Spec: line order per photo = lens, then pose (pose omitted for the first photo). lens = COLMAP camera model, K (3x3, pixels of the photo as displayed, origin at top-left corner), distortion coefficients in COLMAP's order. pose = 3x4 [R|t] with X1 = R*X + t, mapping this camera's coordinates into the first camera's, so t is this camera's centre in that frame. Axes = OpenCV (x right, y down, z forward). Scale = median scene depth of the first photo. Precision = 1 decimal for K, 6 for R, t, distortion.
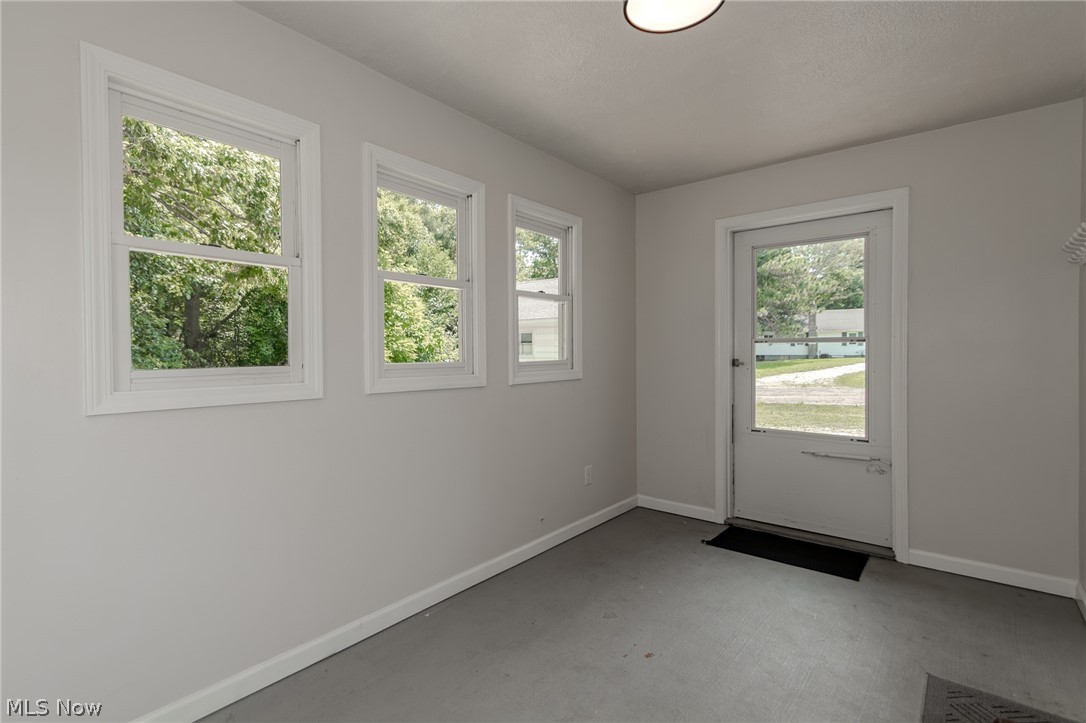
lens RADIAL K [[508.1, 0, 543.0], [0, 508.1, 361.5], [0, 0, 1]] dist [-0.001066, -0.000149]
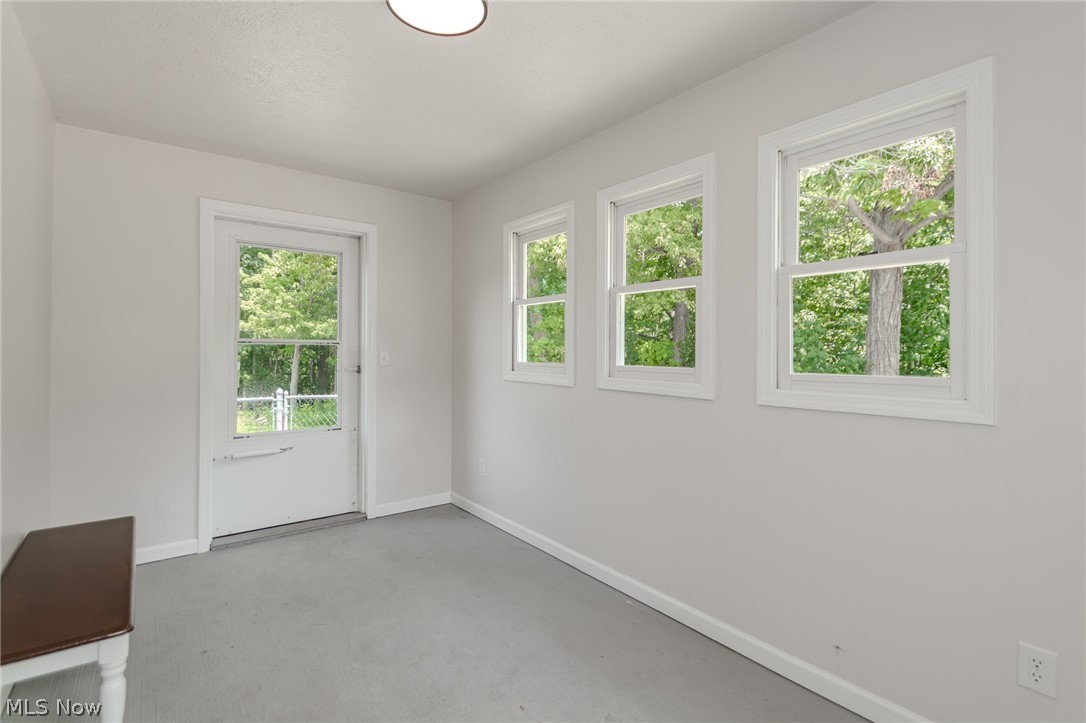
lens RADIAL K [[508.1, 0, 543.0], [0, 508.1, 361.5], [0, 0, 1]] dist [-0.001066, -0.000149]
pose [[-0.218505, 0.014746, -0.975724, 0.826384], [-0.034123, 0.999159, 0.022741, -0.023288], [0.975239, 0.038264, -0.217818, 1.014009]]
